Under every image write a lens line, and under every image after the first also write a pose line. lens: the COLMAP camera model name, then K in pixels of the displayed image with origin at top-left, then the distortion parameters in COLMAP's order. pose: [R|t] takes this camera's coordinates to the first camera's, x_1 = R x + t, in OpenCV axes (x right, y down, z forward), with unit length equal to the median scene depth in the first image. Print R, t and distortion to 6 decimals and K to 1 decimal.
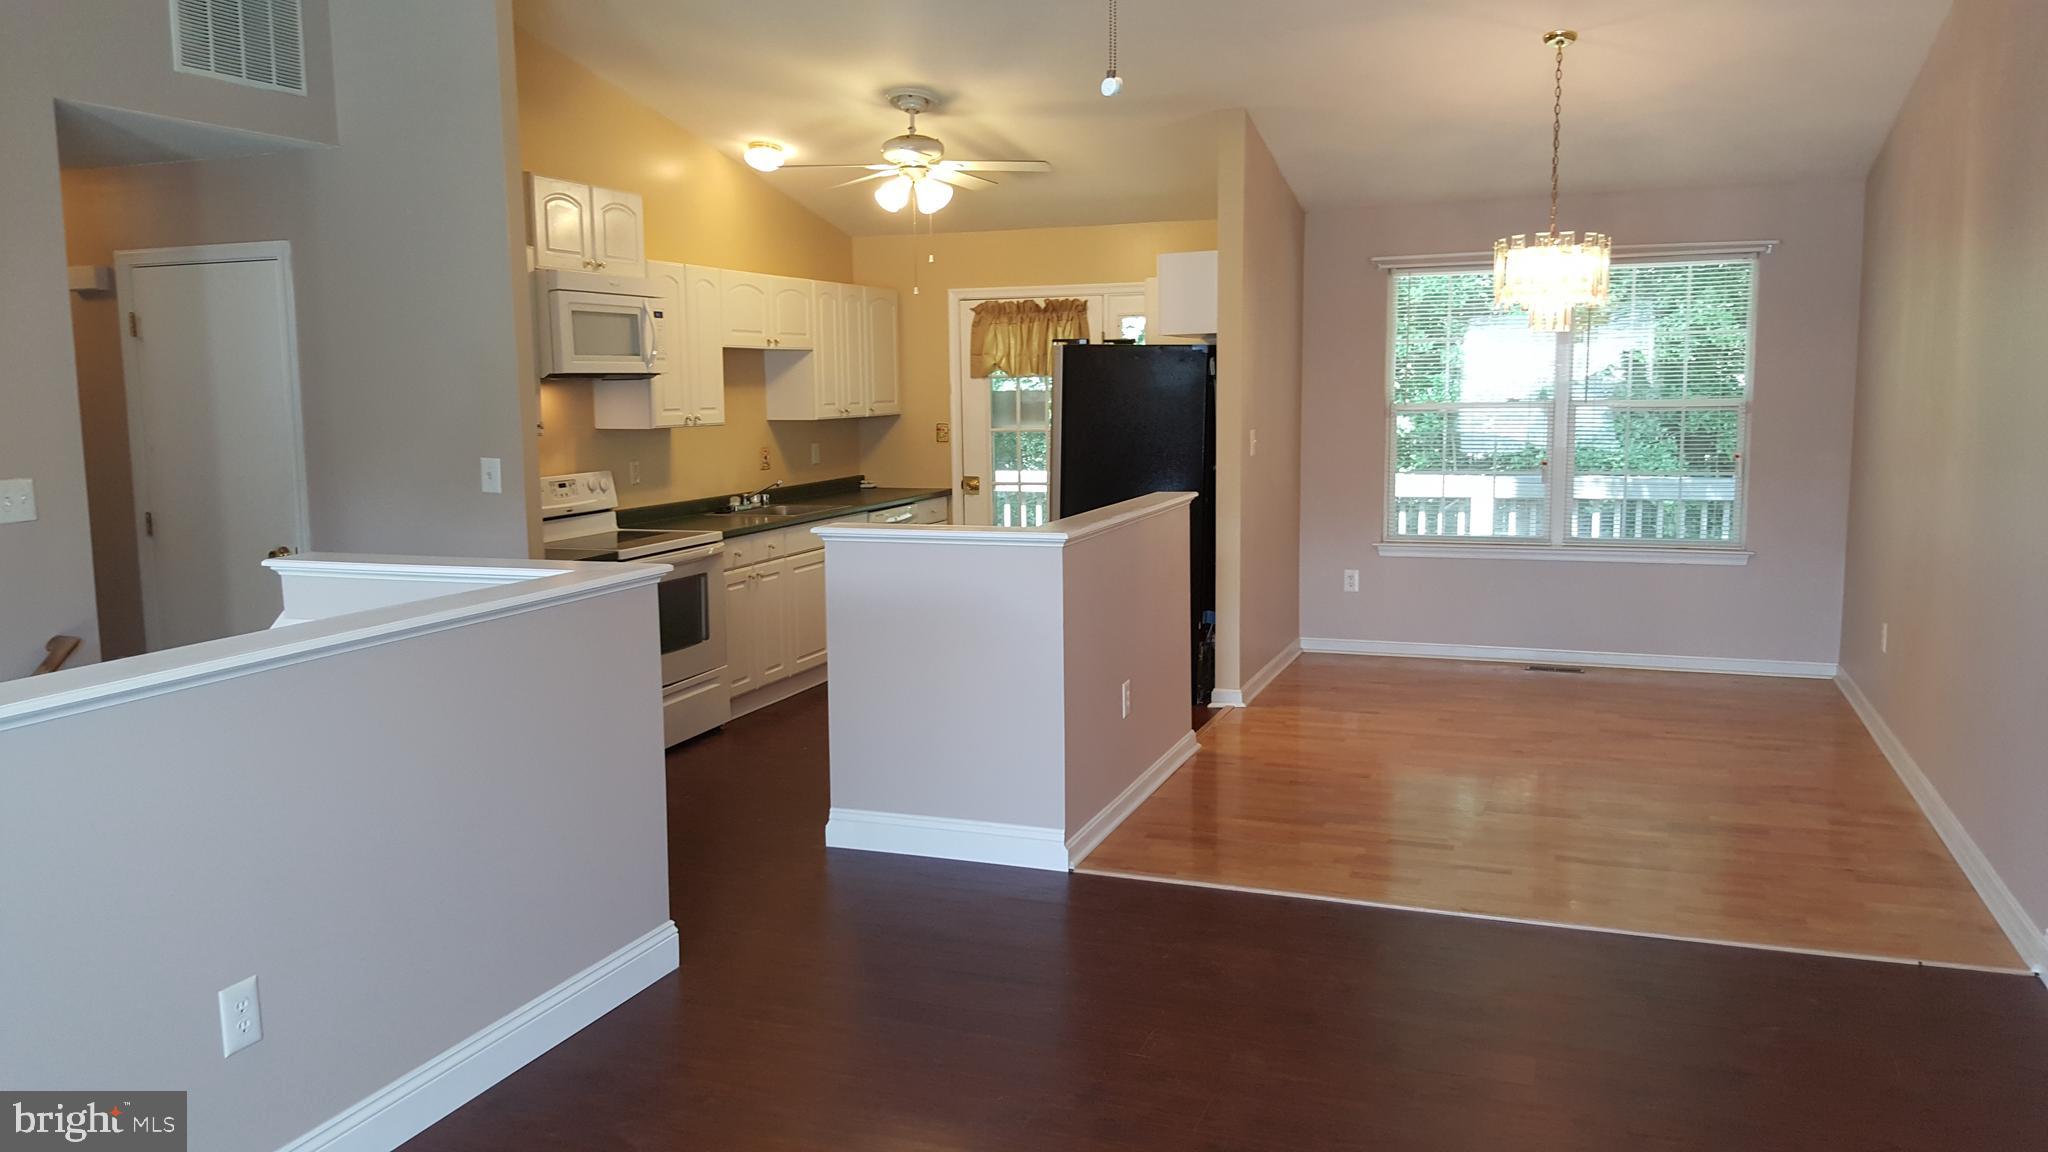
lens RADIAL K [[1549.2, 0, 977.6], [0, 1549.2, 567.0], [0, 0, 1]] dist [0.140173, -0.248274]
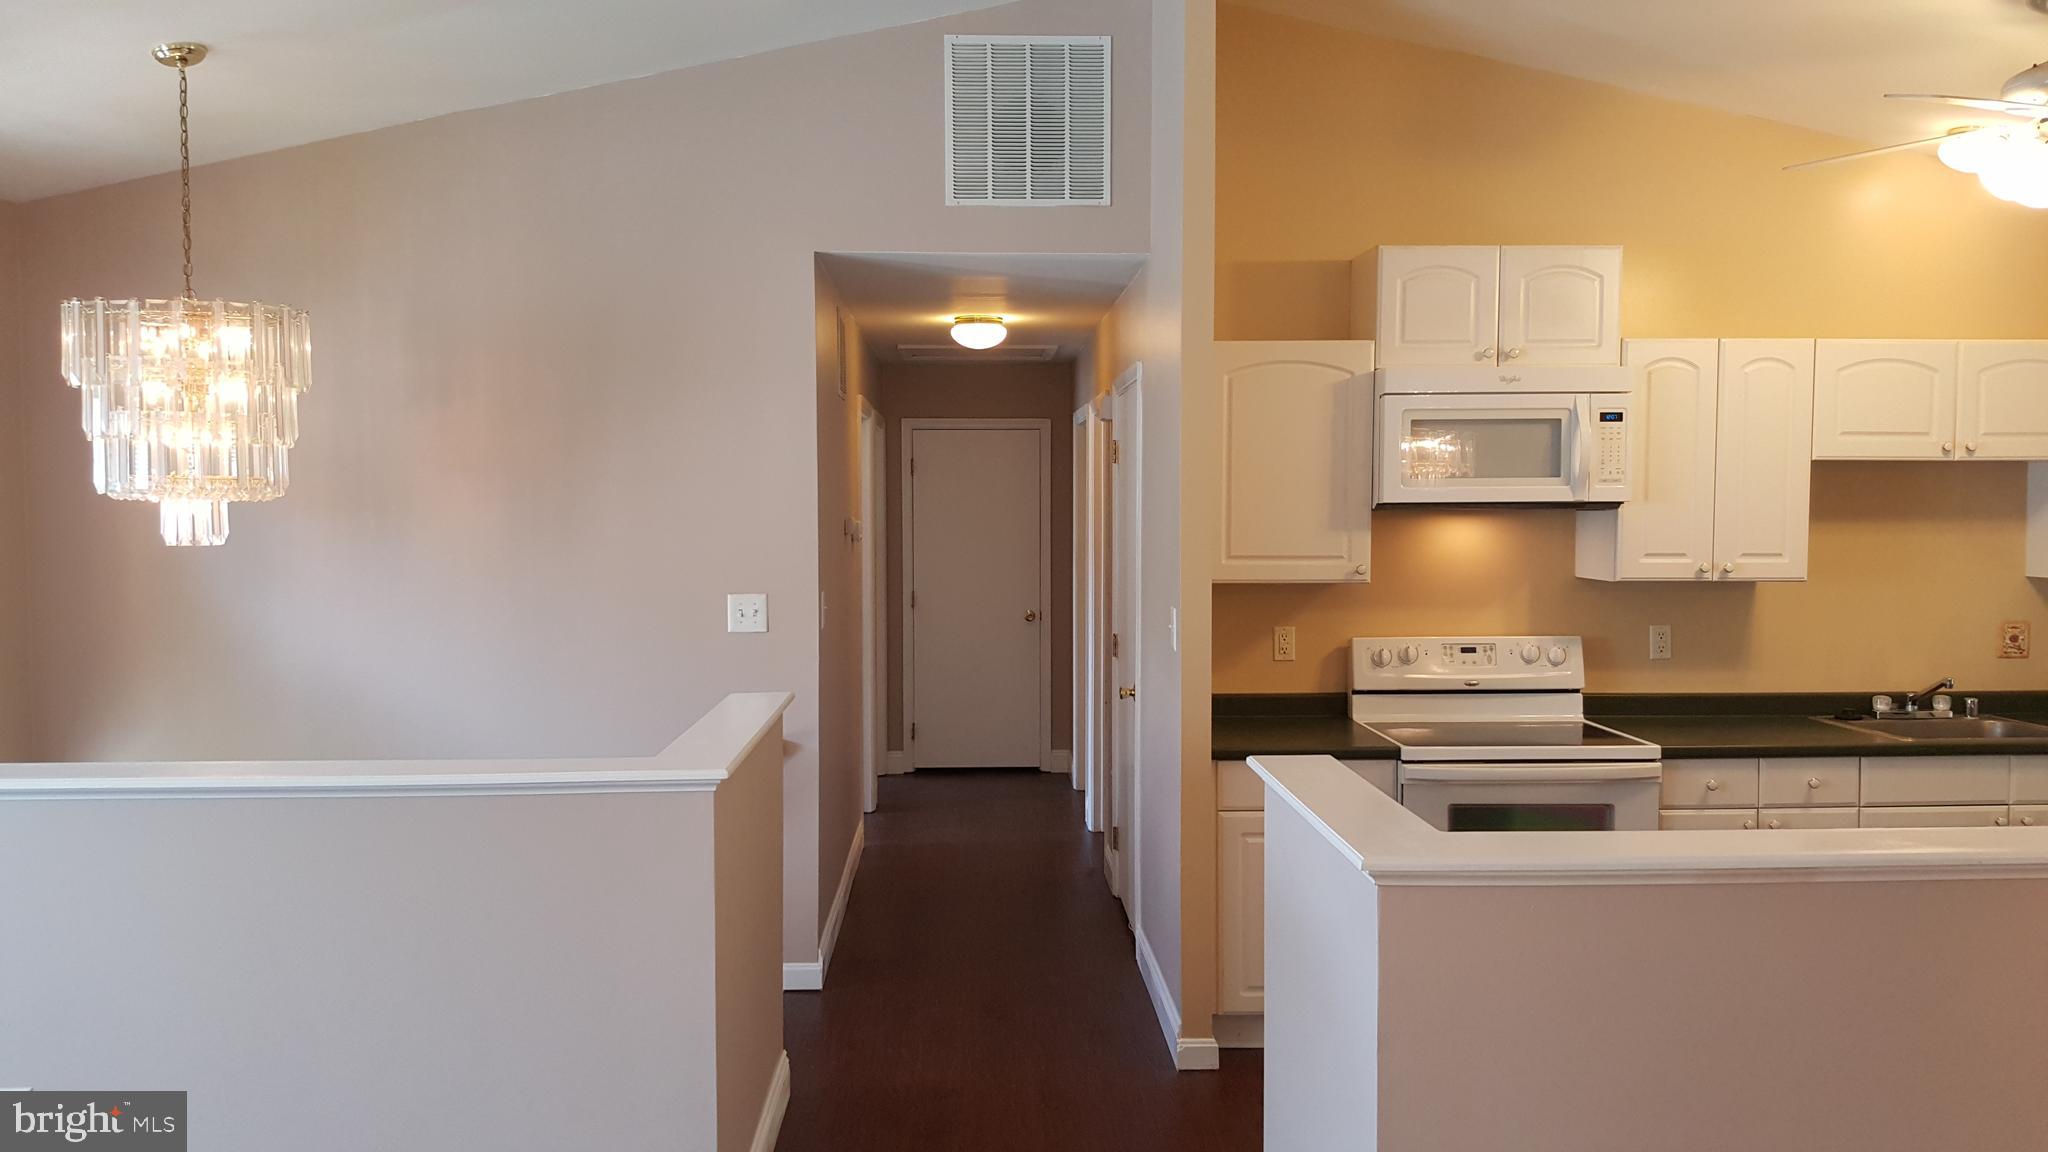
lens RADIAL K [[1549.2, 0, 977.6], [0, 1549.2, 567.0], [0, 0, 1]] dist [0.140173, -0.248274]
pose [[0.394075, 0.055690, -0.917390, 0.293317], [-0.113884, 0.993429, 0.011386, -0.065977], [0.911995, 0.099989, 0.397827, 0.435543]]
